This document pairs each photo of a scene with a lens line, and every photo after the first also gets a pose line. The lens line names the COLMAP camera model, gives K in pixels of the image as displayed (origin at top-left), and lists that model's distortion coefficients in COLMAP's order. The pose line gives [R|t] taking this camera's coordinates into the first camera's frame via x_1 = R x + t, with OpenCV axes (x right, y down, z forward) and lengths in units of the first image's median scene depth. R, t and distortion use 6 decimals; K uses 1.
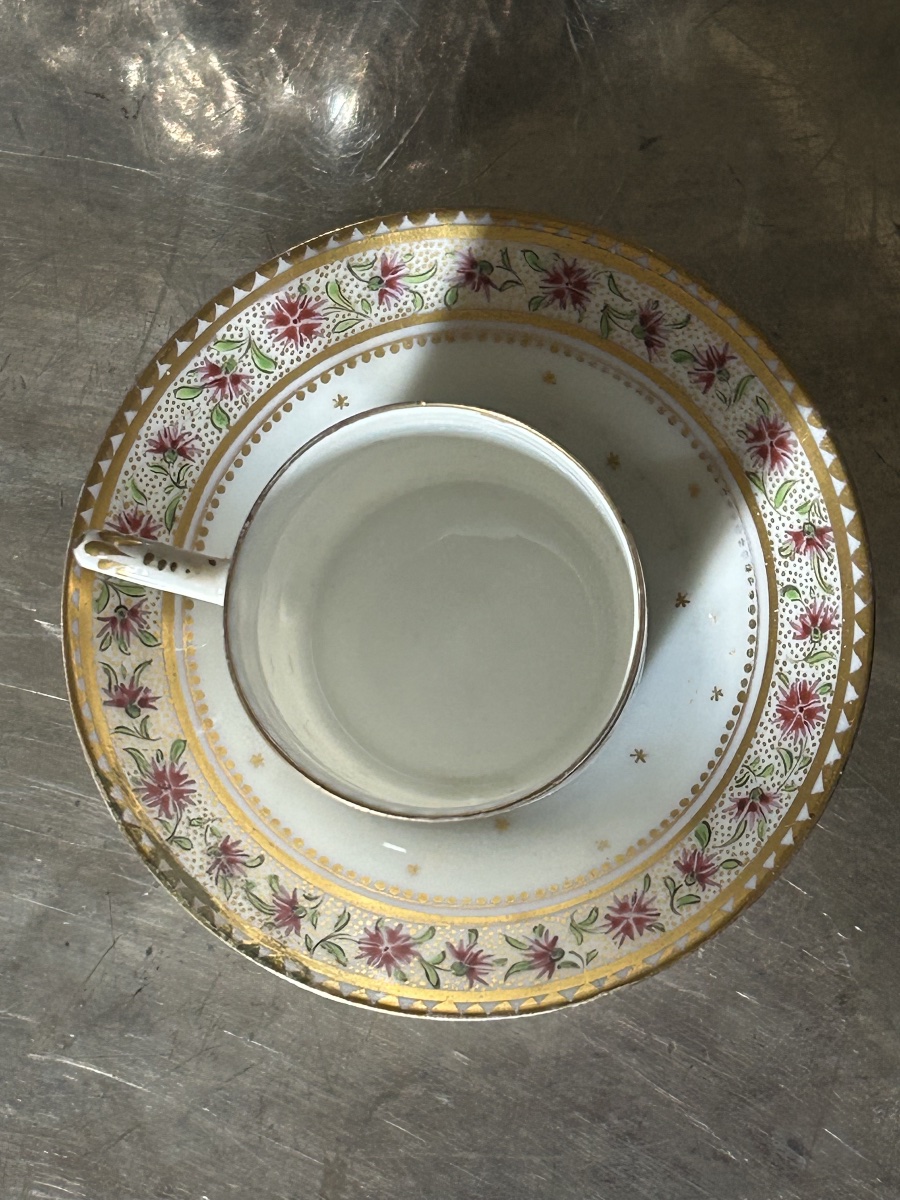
lens RADIAL K [[3100.6, 0, 451.2], [0, 3100.6, 597.5], [0, 0, 1]] dist [0.112812, 0.000000]
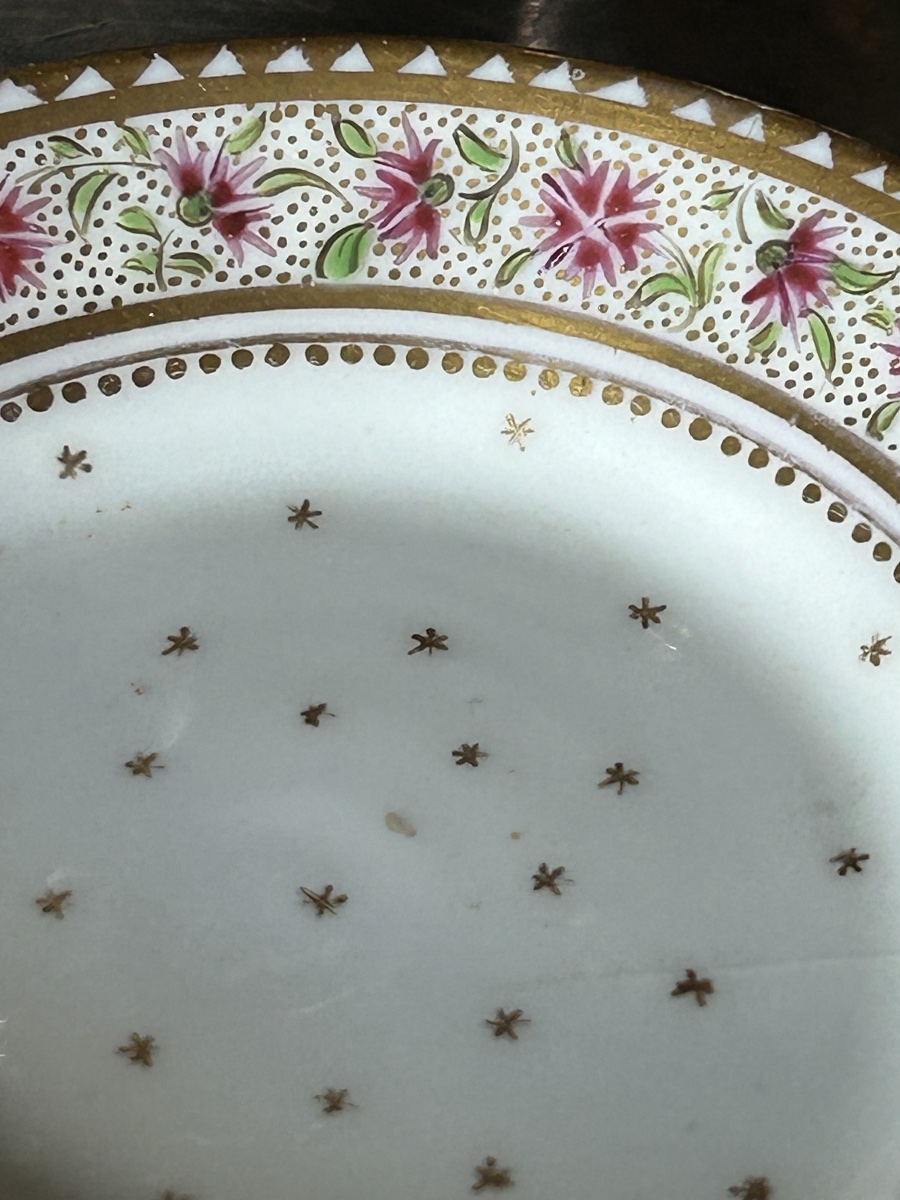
lens RADIAL K [[4660.8, 0, 453.2], [0, 4660.8, 599.0], [0, 0, 1]] dist [0.239699, 0.000000]
pose [[-0.651338, -0.475659, 0.591191, -0.340735], [0.758580, -0.426435, 0.492657, -0.256530], [0.017767, 0.769351, 0.638579, 0.621687]]
